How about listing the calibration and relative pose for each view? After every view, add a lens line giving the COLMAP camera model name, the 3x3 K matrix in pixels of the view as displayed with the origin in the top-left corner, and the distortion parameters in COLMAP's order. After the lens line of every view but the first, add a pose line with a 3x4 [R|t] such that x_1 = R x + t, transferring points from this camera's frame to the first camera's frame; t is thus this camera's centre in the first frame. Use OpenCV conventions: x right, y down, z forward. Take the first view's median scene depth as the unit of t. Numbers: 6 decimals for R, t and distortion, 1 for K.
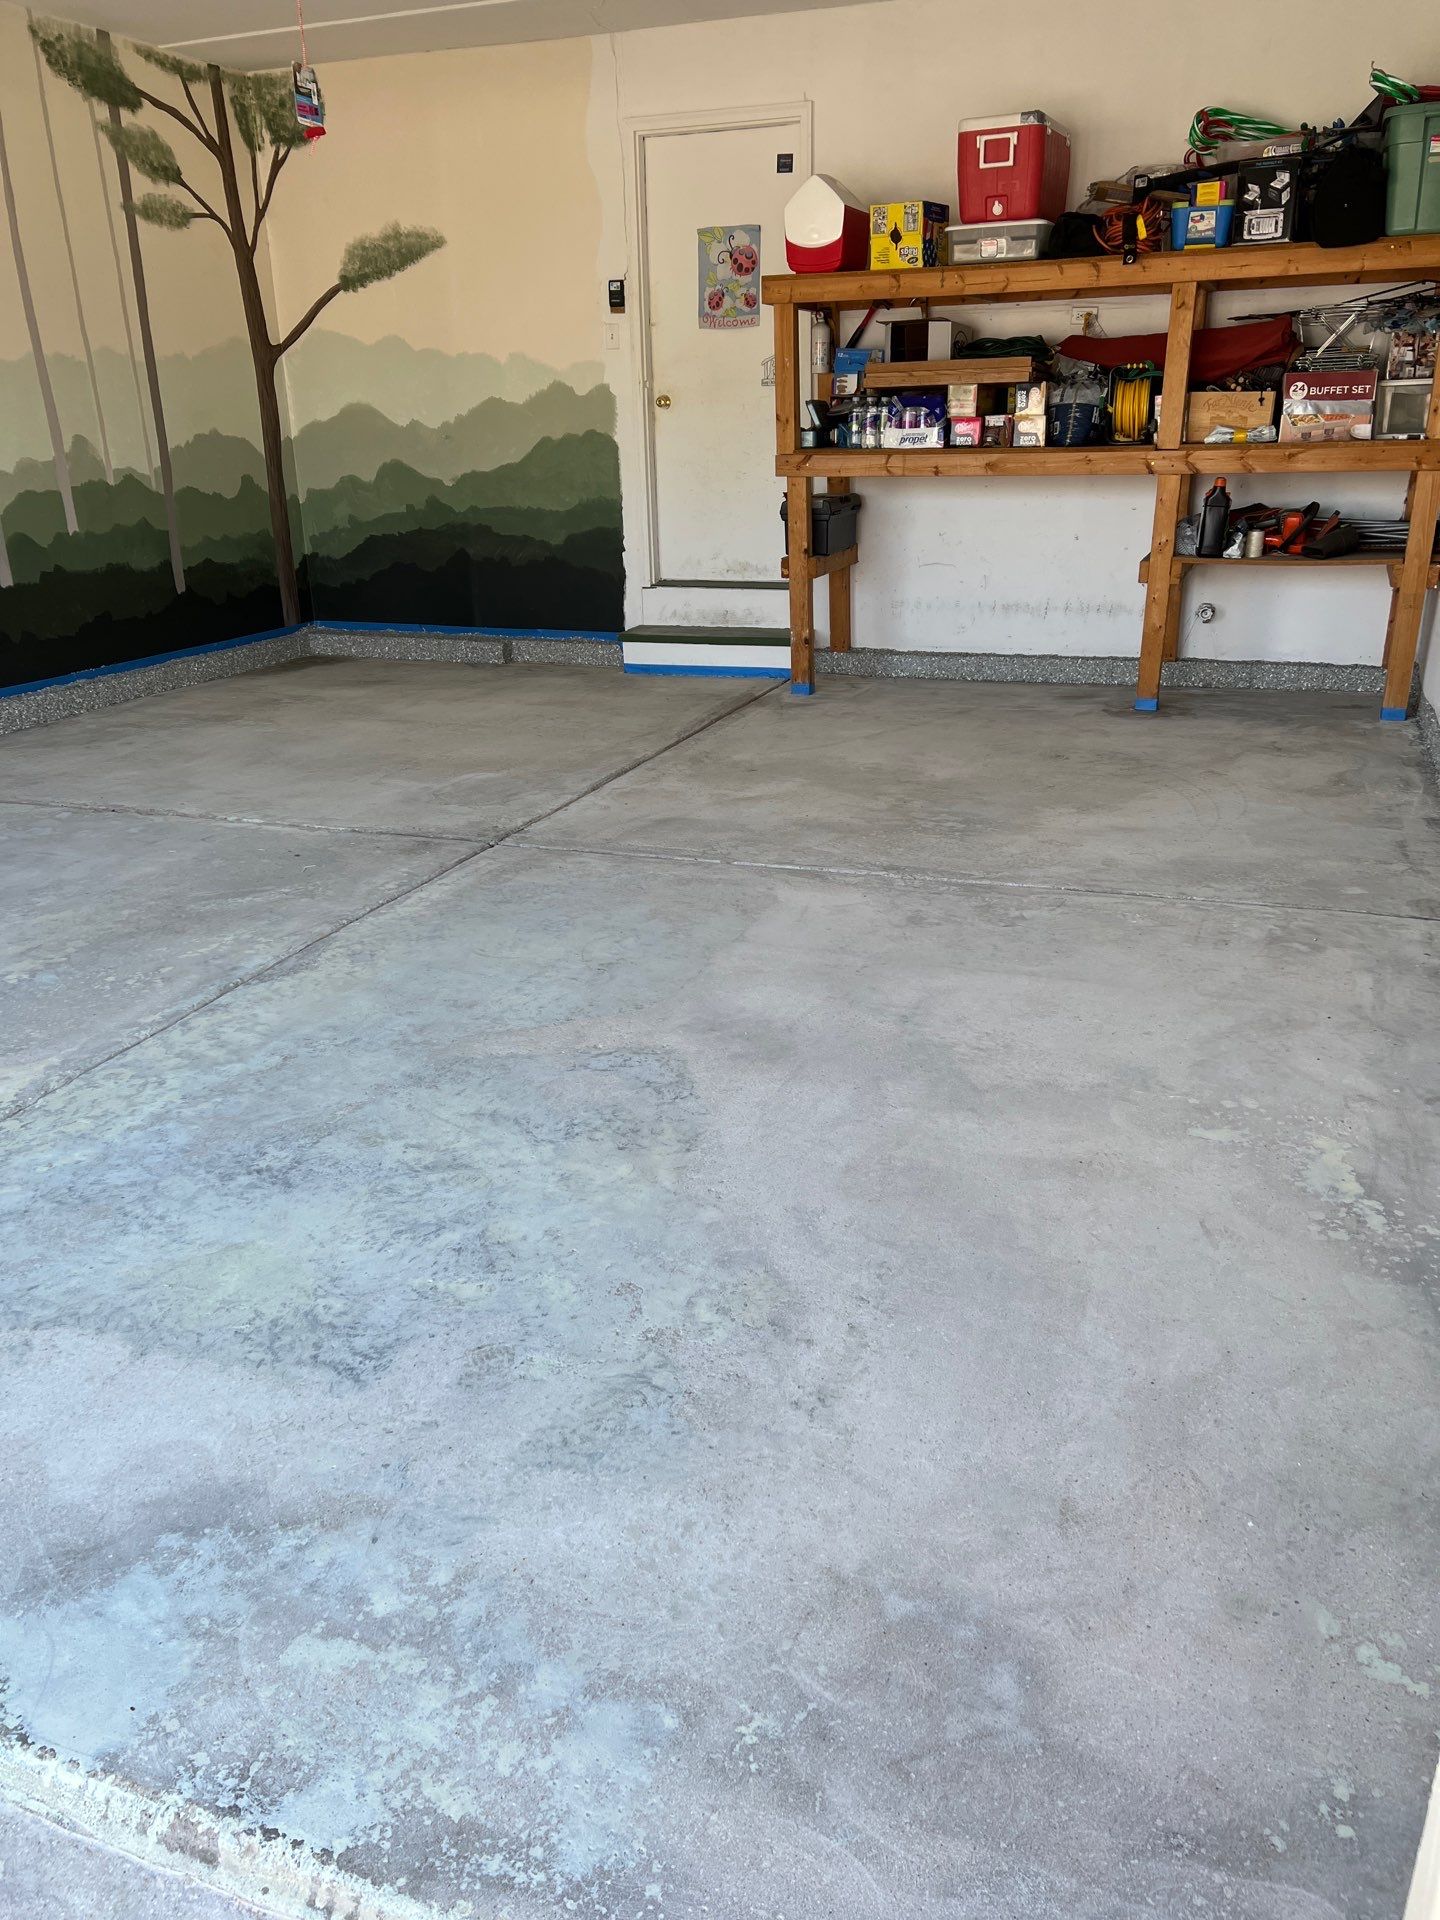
lens RADIAL K [[1449.3, 0, 725.2], [0, 1449.3, 962.0], [0, 0, 1]] dist [0.055518, -0.055143]
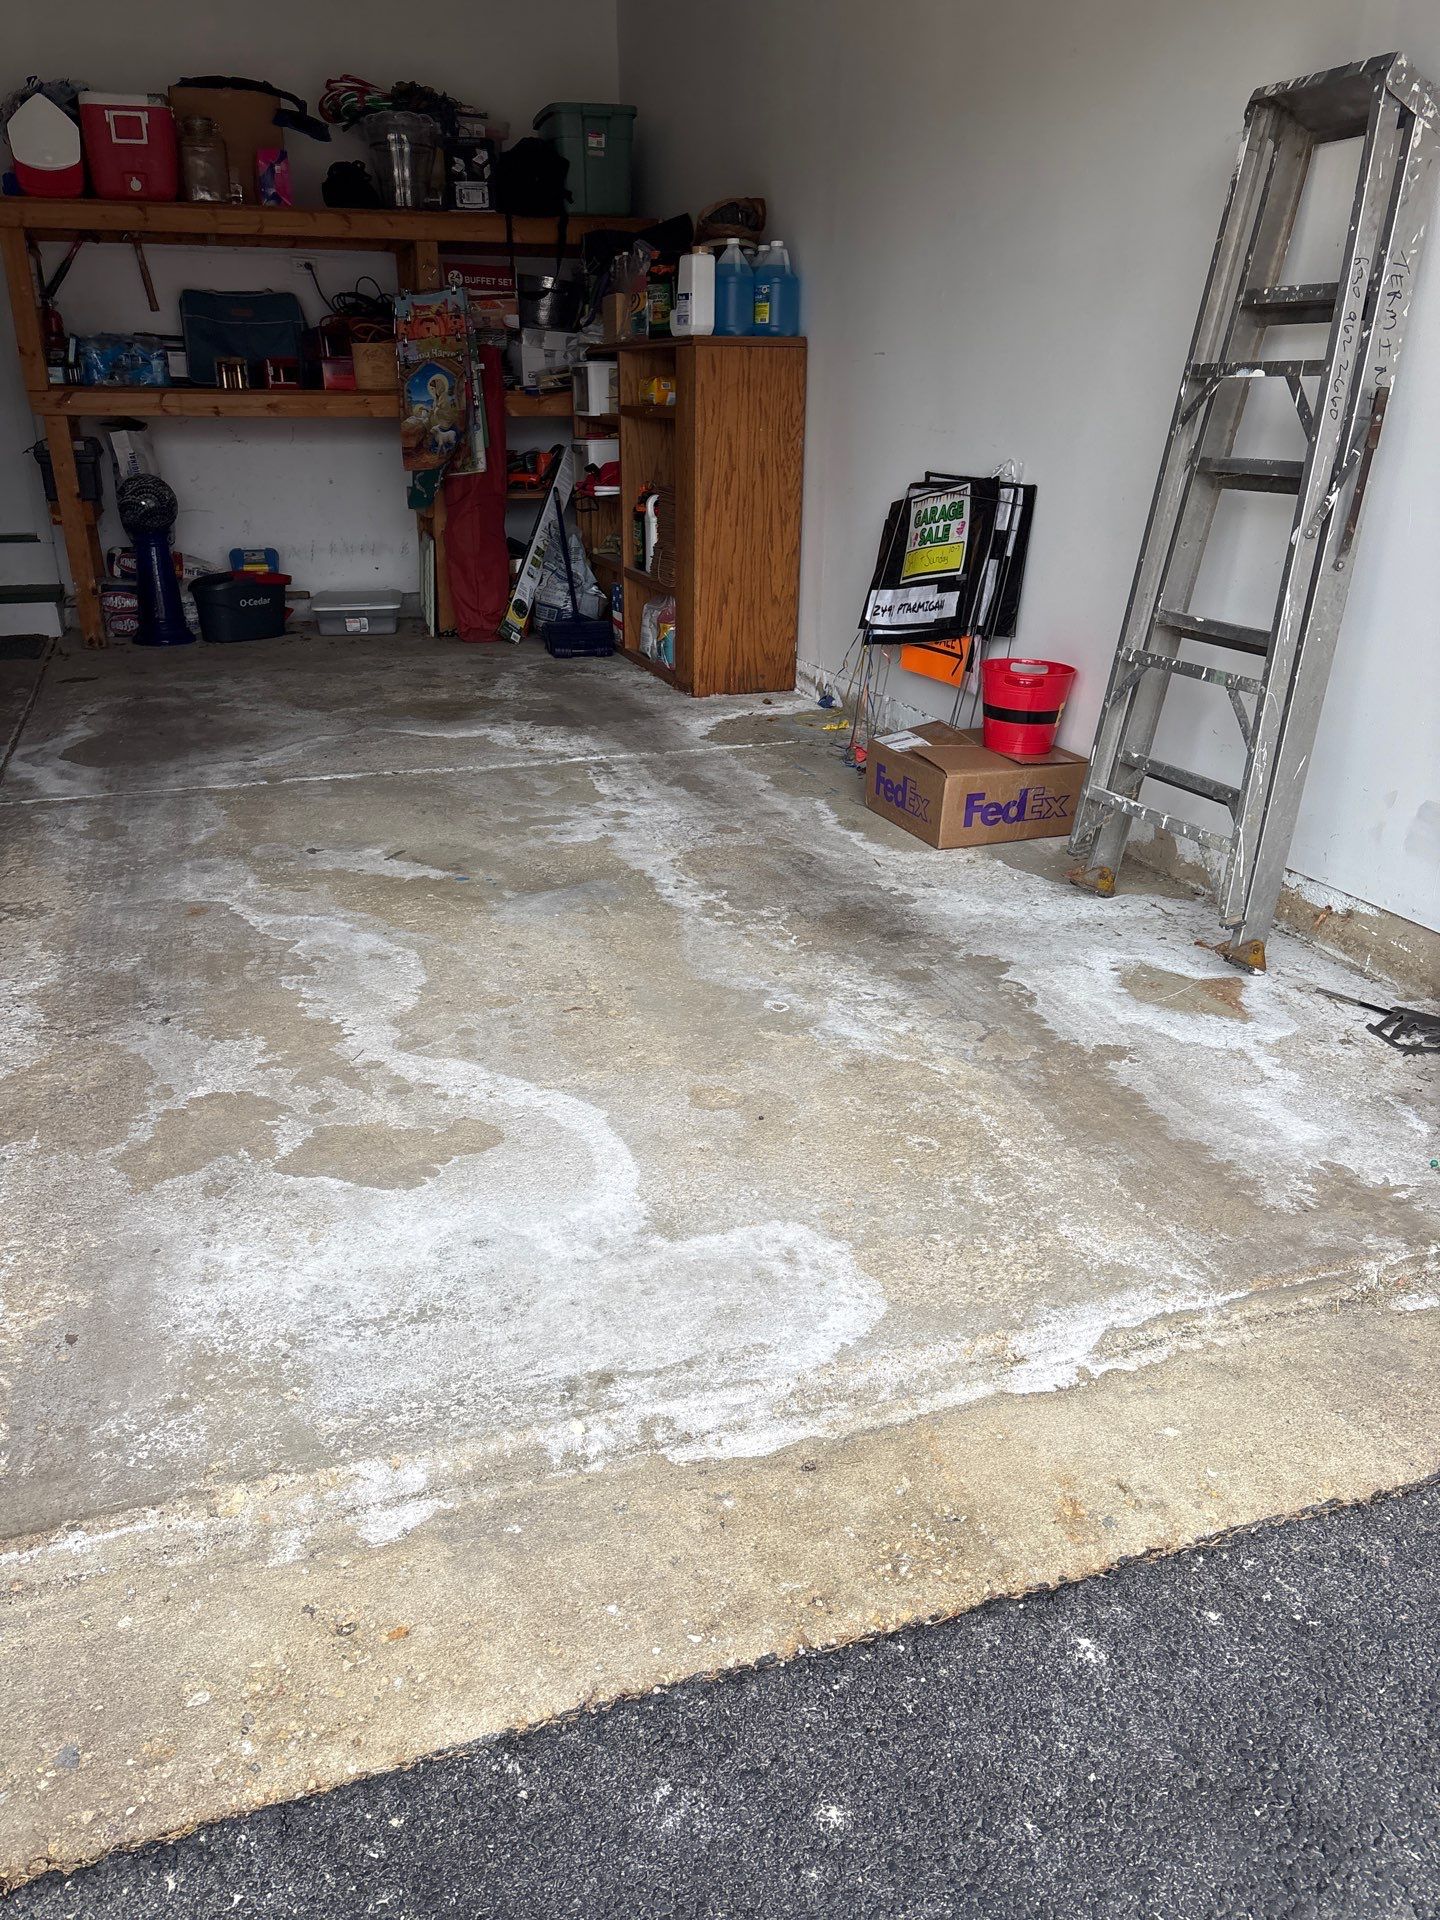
lens RADIAL K [[1449.3, 0, 705.8], [0, 1449.3, 970.0], [0, 0, 1]] dist [0.055518, -0.055143]
pose [[0.775789, -0.212772, 0.594037, -0.258857], [0.206259, 0.975227, 0.079939, 0.025556], [-0.596329, 0.060510, 0.800456, 0.017130]]
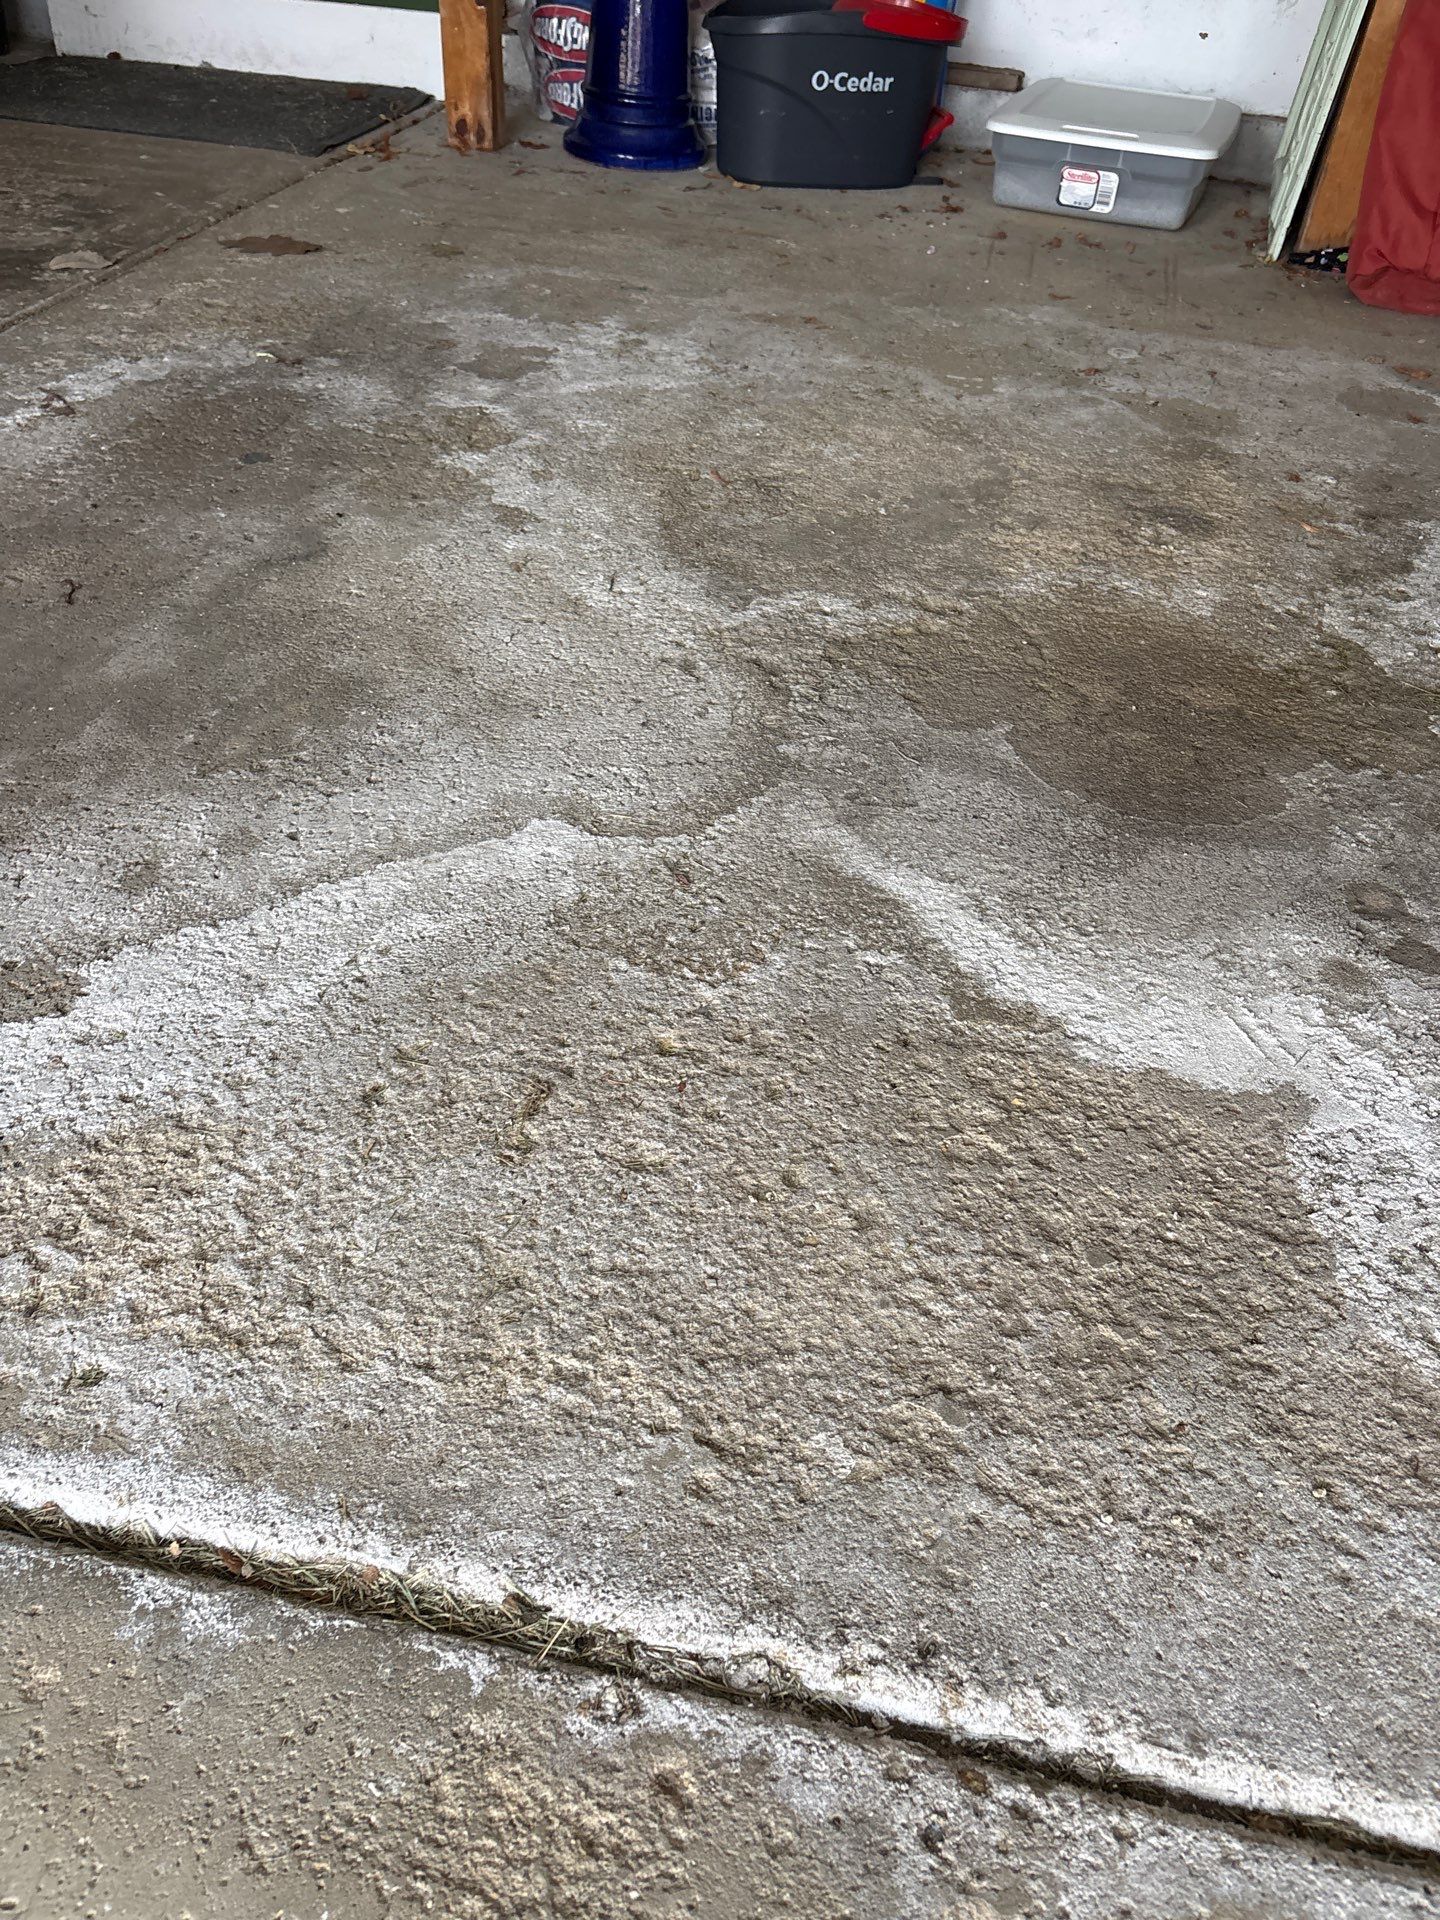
lens RADIAL K [[1449.3, 0, 717.9], [0, 1449.3, 957.5], [0, 0, 1]] dist [0.055518, -0.055143]
pose [[0.985107, -0.021812, 0.170552, 0.042276], [-0.035348, 0.945043, 0.325030, -0.109656], [-0.168268, -0.326218, 0.930198, 0.552736]]
